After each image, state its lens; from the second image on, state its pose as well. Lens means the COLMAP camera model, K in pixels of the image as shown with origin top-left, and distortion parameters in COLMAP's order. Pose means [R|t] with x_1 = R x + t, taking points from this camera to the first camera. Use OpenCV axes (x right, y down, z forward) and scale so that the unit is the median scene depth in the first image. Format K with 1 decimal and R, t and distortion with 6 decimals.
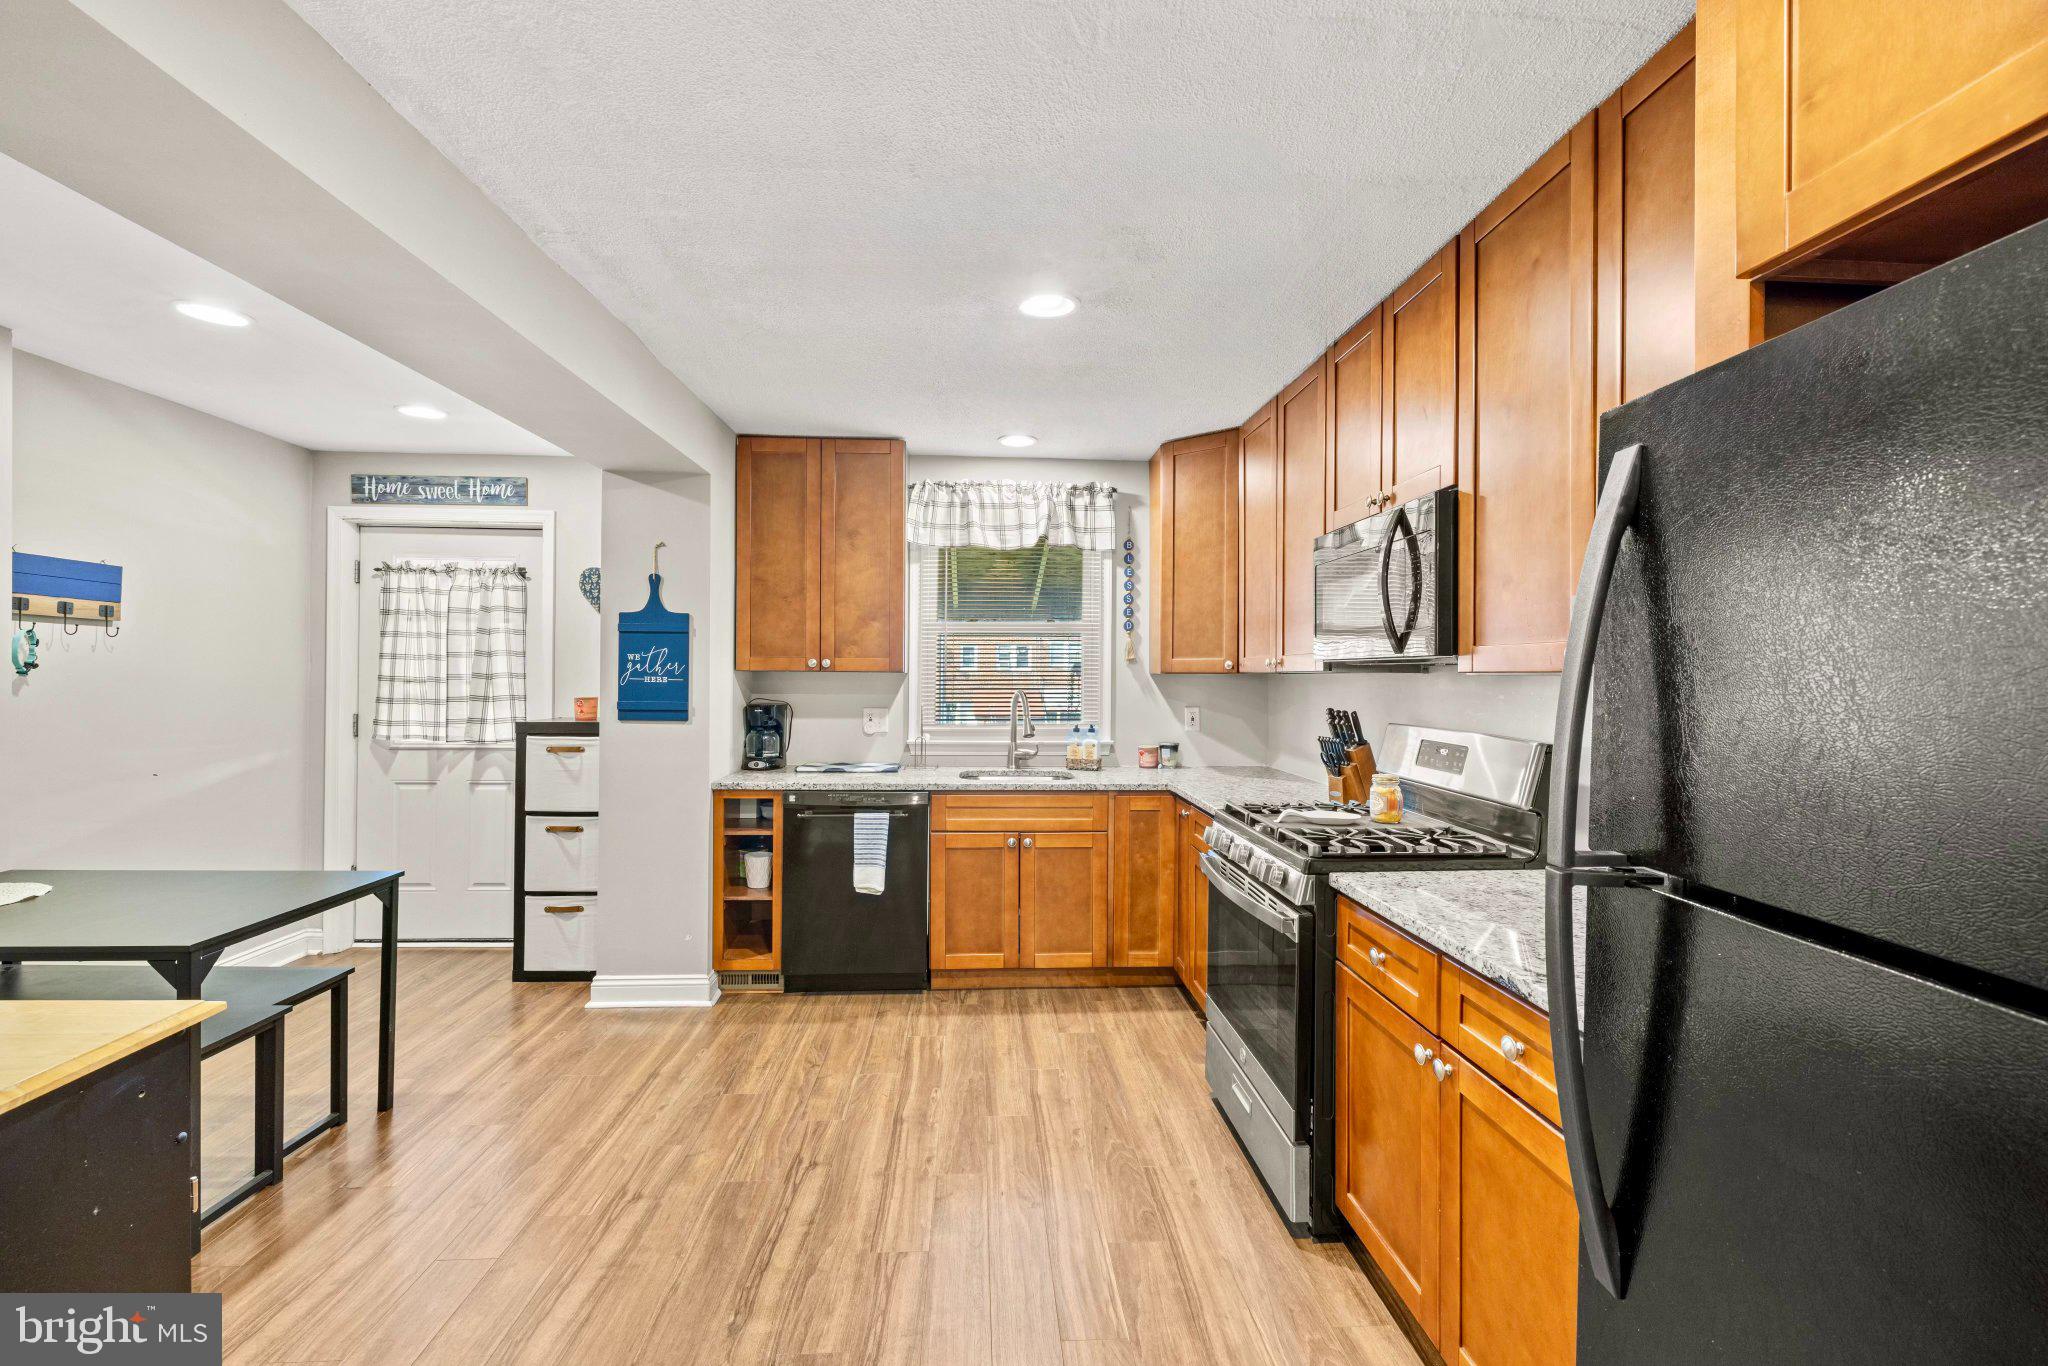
lens RADIAL K [[858.1, 0, 1019.9], [0, 858.1, 680.0], [0, 0, 1]] dist [-0.002228, -0.000125]
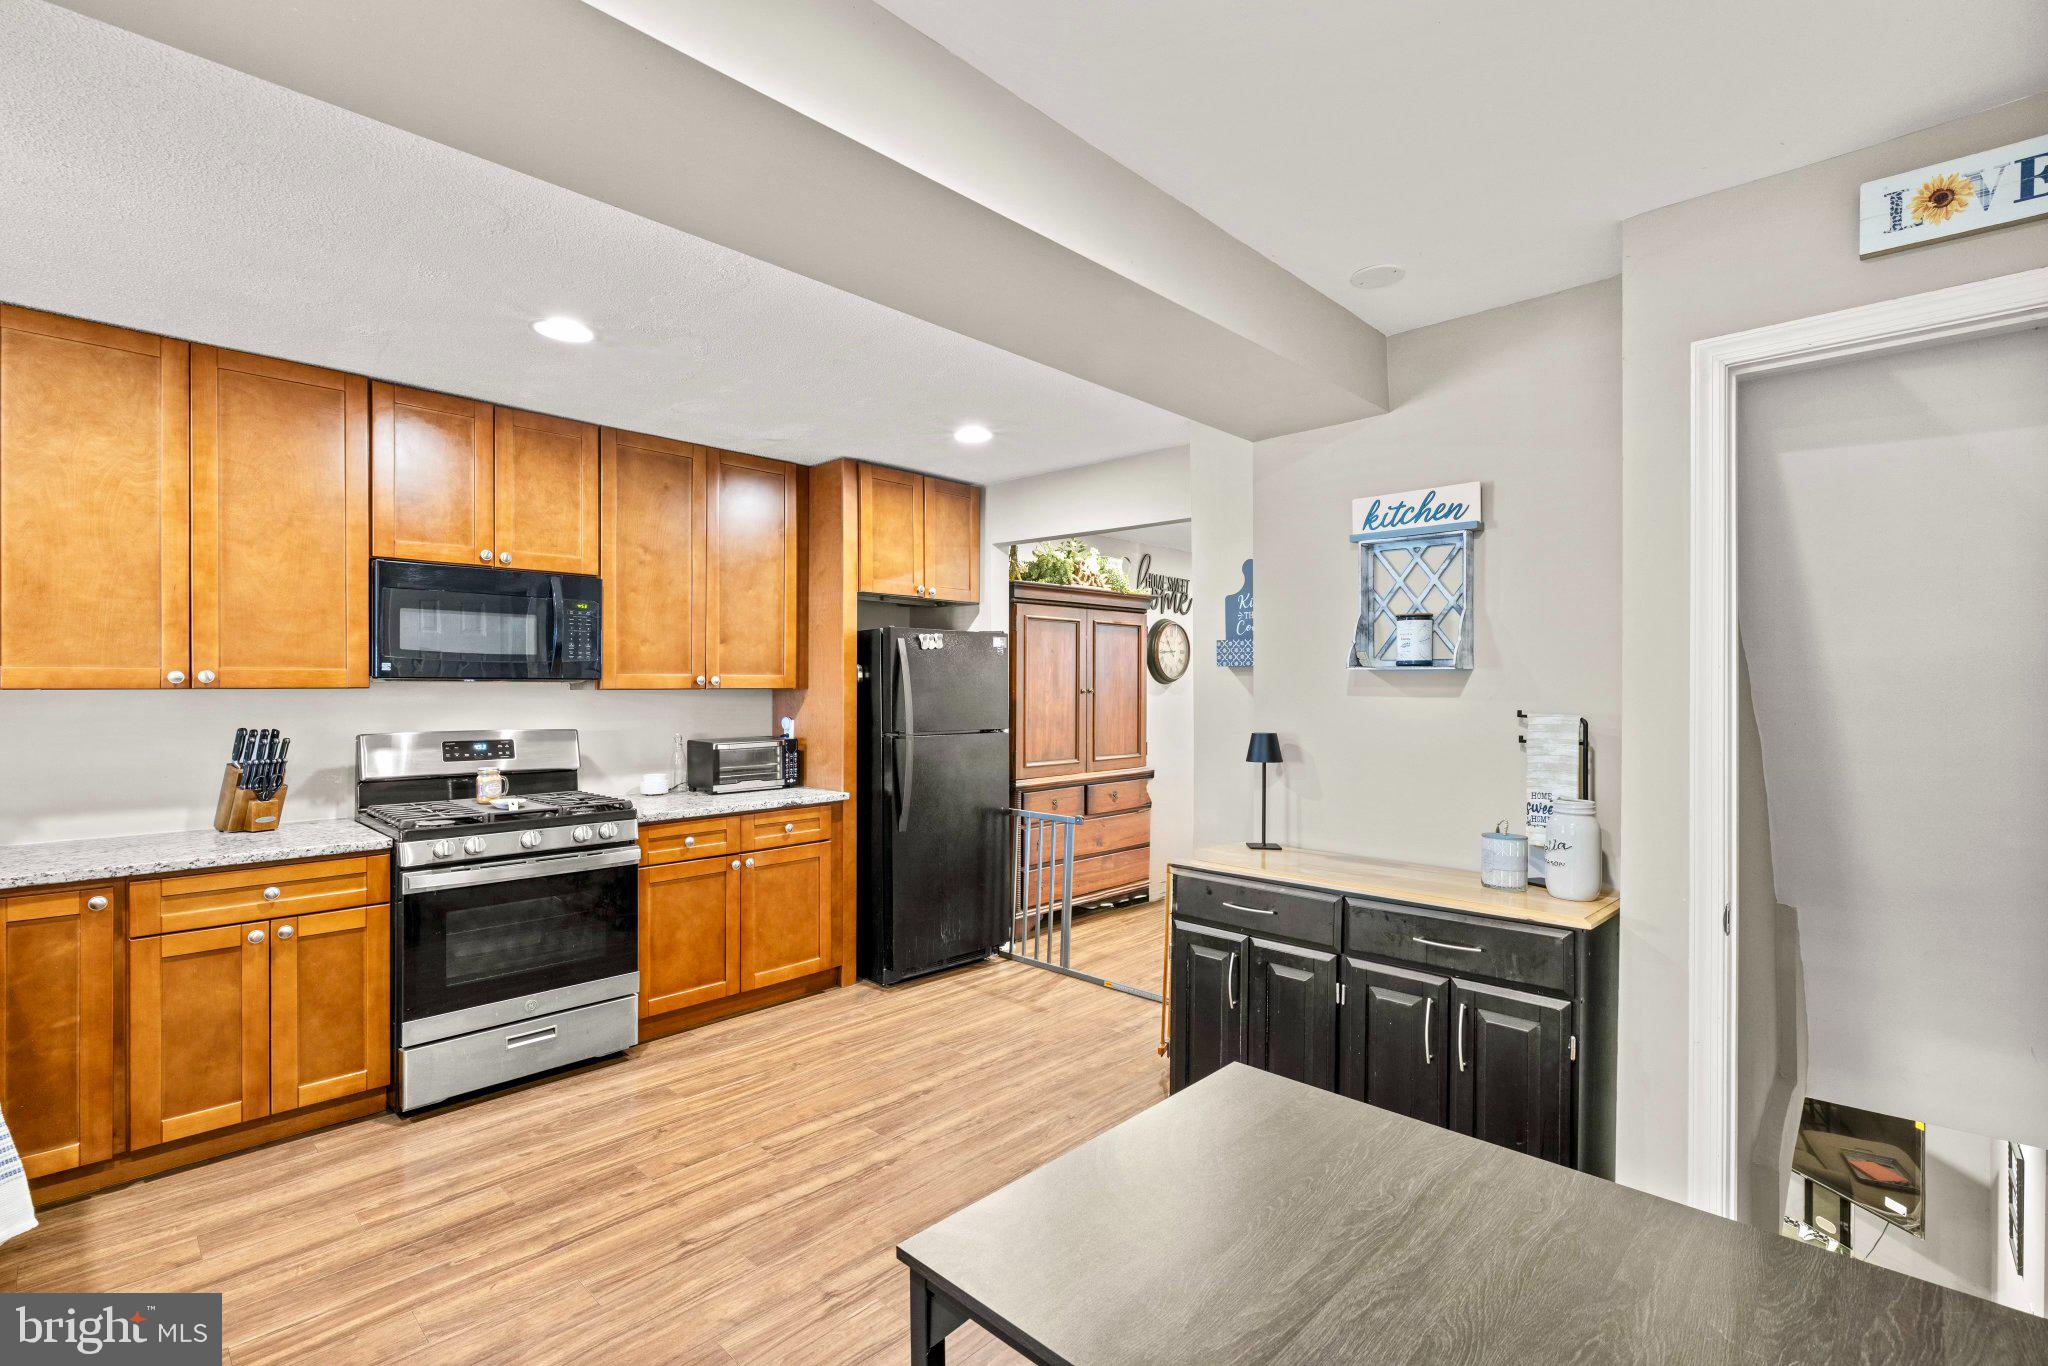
lens RADIAL K [[922.7, 0, 1011.1], [0, 922.7, 692.0], [0, 0, 1]] dist [-0.002157, -0.000003]
pose [[-0.666392, -0.013160, 0.745486, -0.792178], [-0.000530, 0.999852, 0.017177, -0.019737], [-0.745602, 0.011052, -0.666300, 0.926838]]
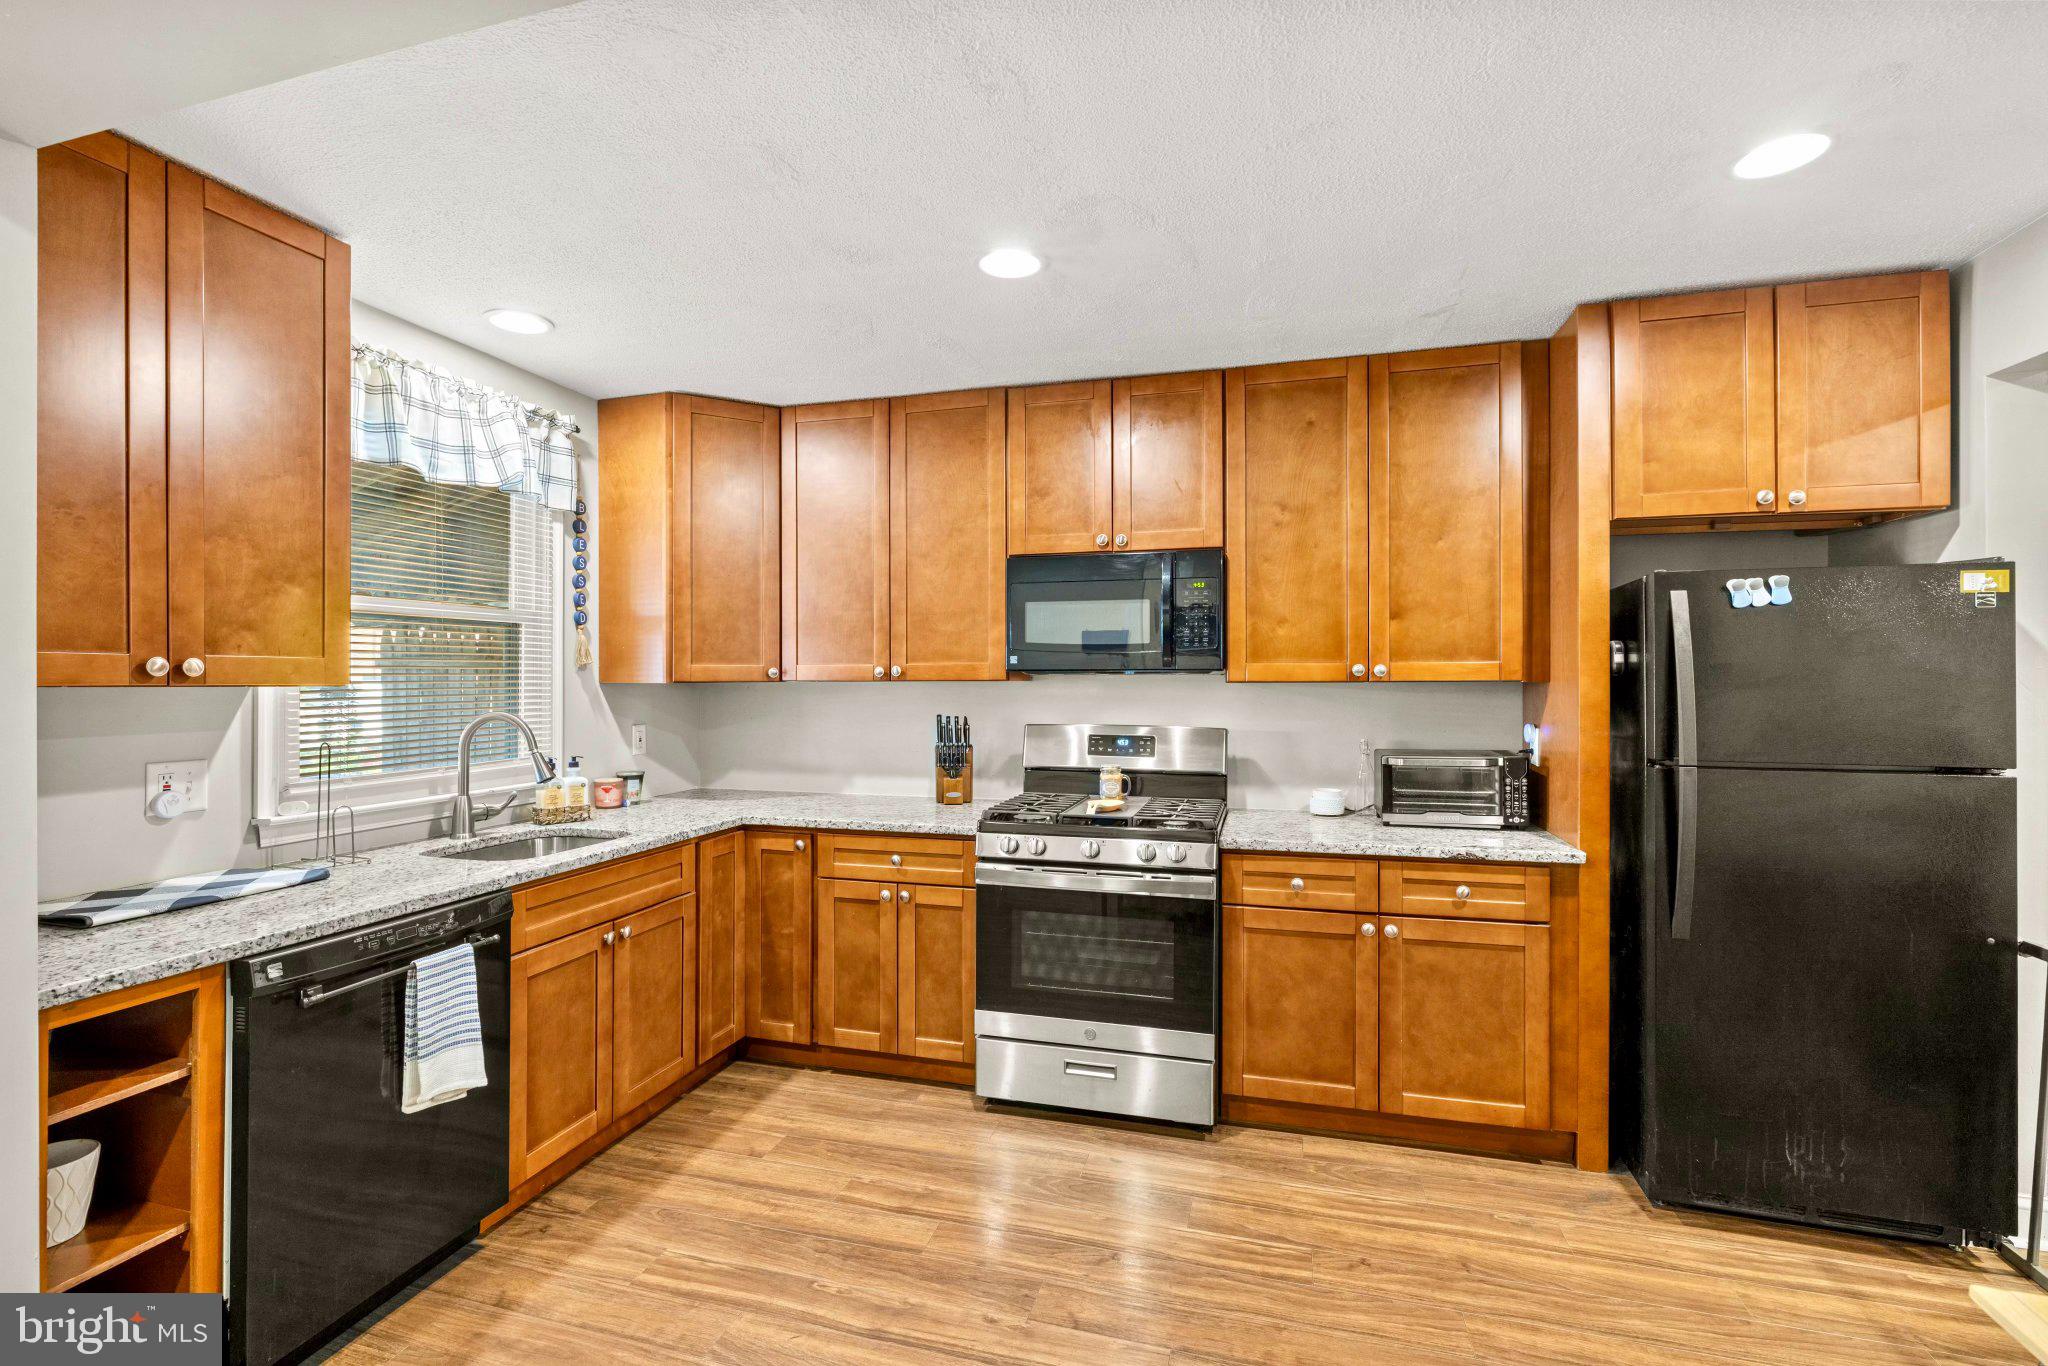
lens RADIAL K [[901.9, 0, 1024.0], [0, 901.9, 683.0], [0, 0, 1]] dist [-0.003887, 0.000213]
pose [[0.332618, -0.009317, 0.943016, -0.577491], [0.009795, 0.999931, 0.006424, -0.011167], [-0.943011, 0.007100, 0.332687, 0.474192]]
